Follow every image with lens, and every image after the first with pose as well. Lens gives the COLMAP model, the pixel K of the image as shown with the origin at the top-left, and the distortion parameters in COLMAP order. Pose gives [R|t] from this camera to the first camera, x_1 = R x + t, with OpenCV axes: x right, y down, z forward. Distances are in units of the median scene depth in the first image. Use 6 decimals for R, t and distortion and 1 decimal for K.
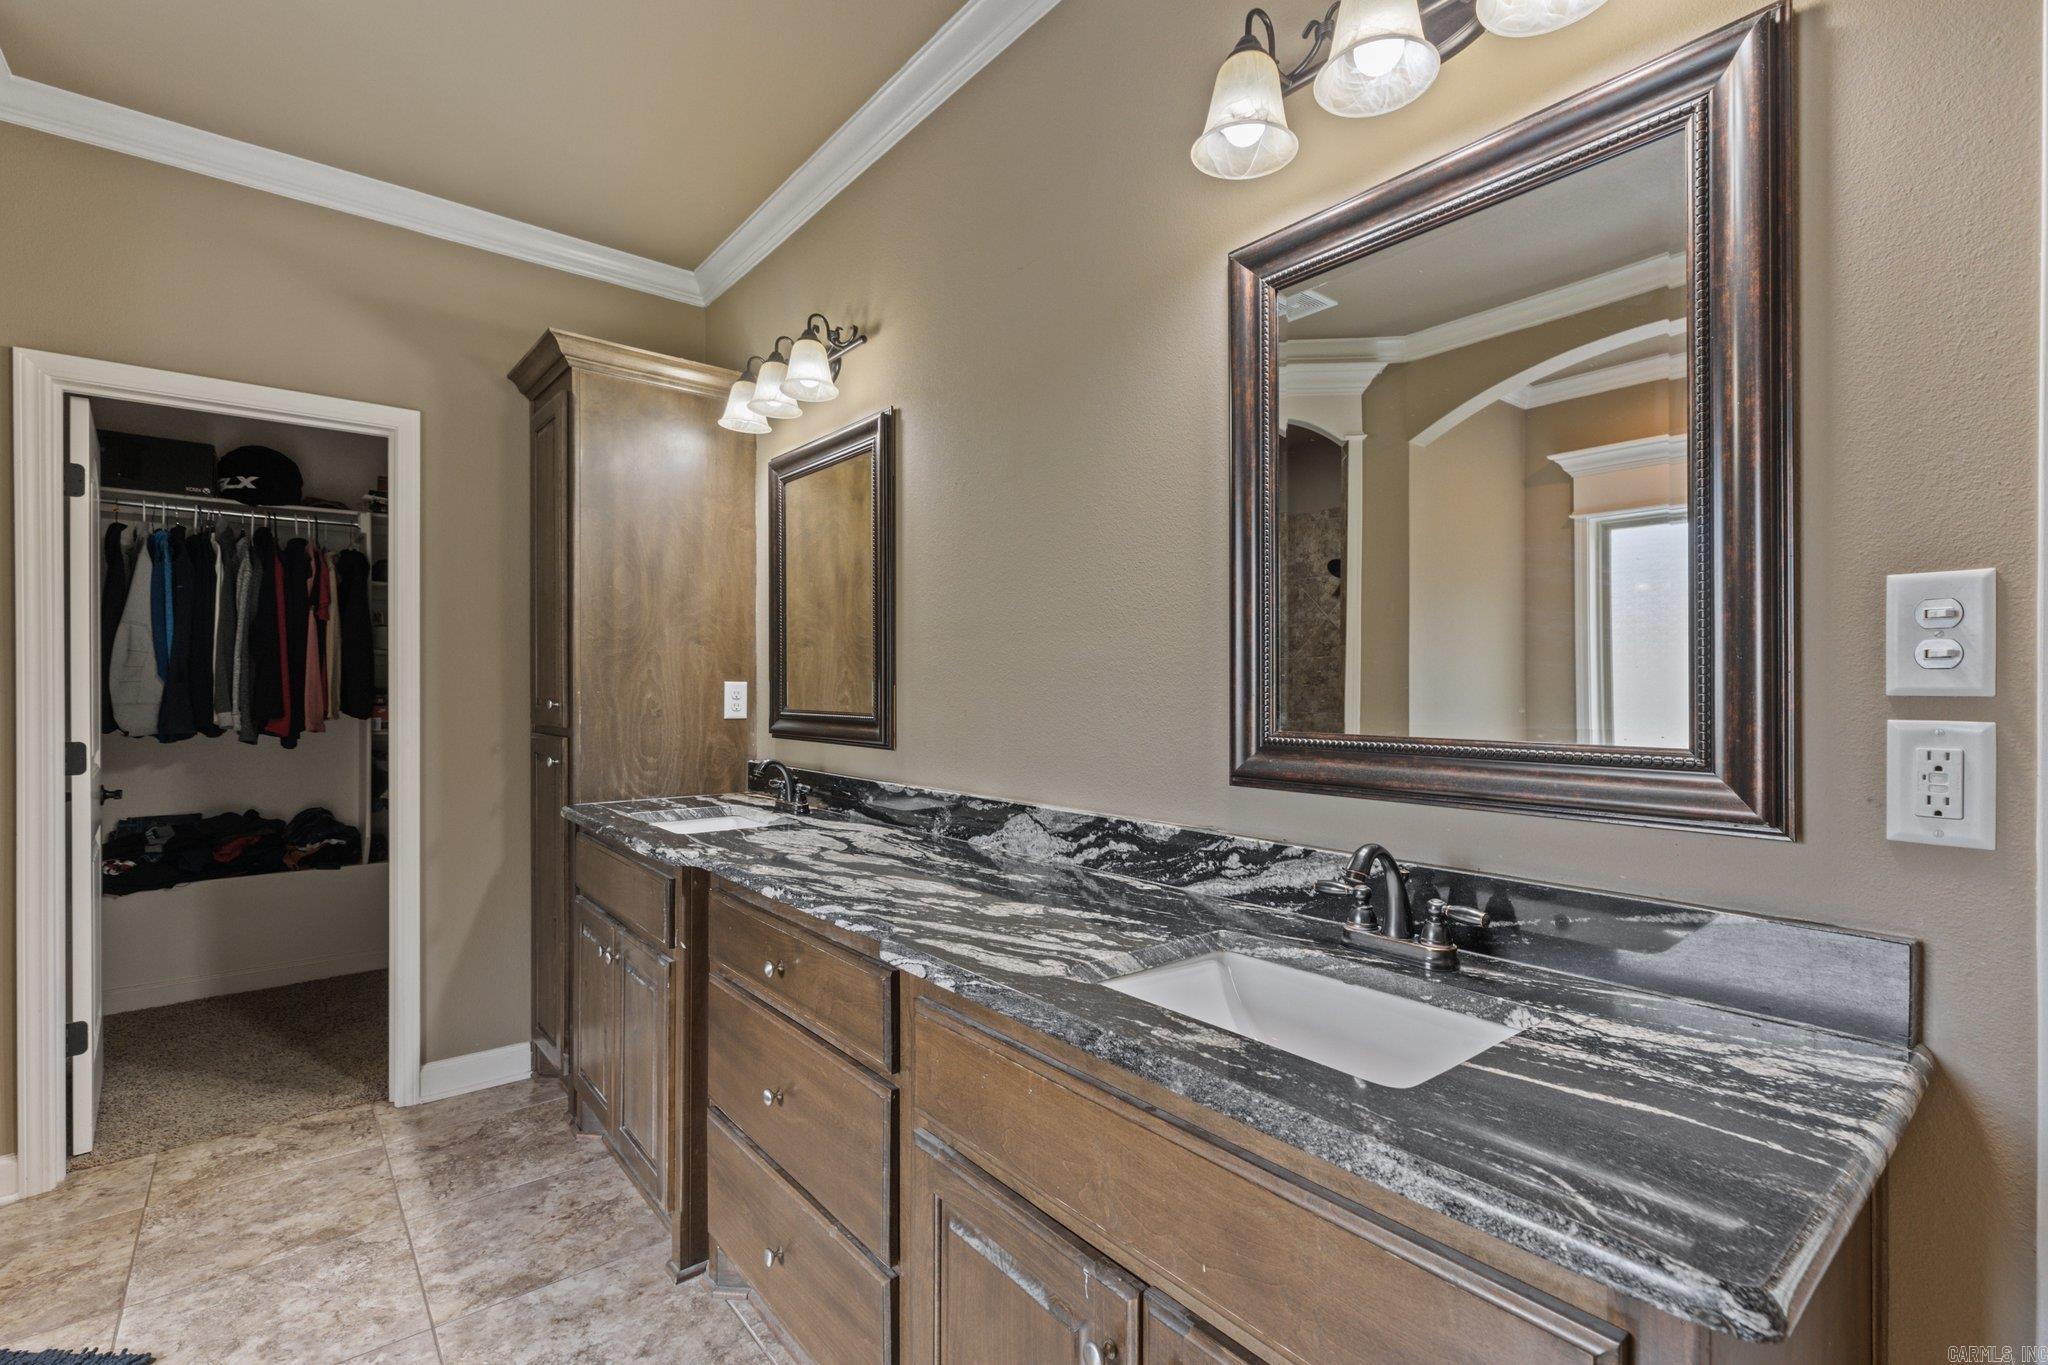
lens RADIAL K [[917.4, 0, 1026.2], [0, 917.4, 687.3], [0, 0, 1]] dist [0.004064, -0.000693]
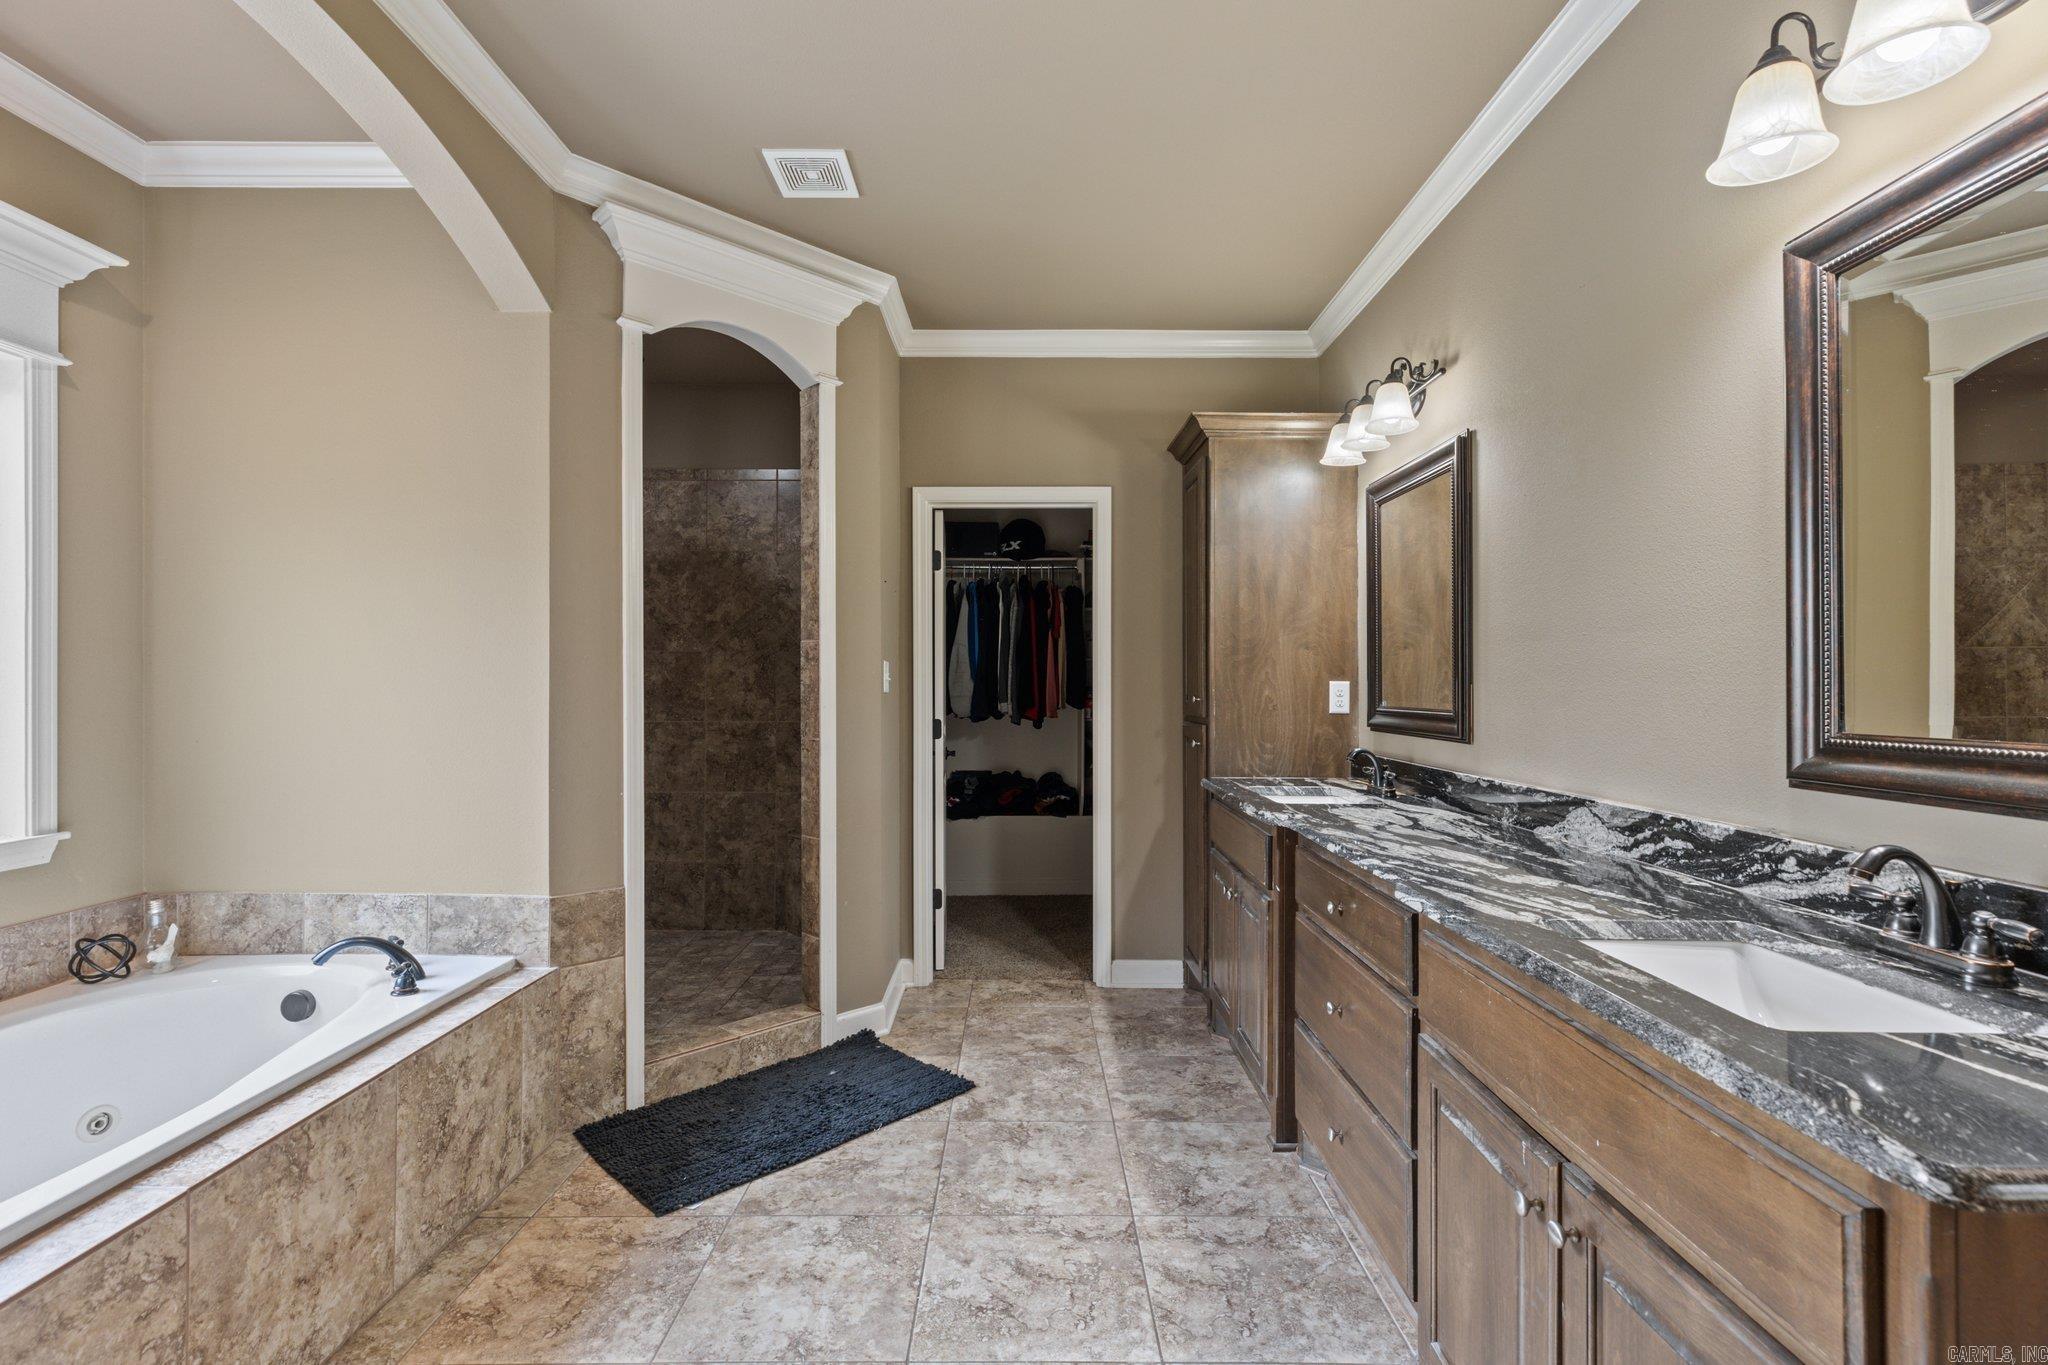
lens RADIAL K [[951.1, 0, 1024.0], [0, 951.1, 682.5], [0, 0, 1]] dist [-0.001272, -0.000094]
pose [[0.771345, -0.001324, -0.636416, 0.177362], [-0.001012, 0.999994, -0.003308, -0.000304], [0.636416, 0.003195, 0.771339, -0.221644]]
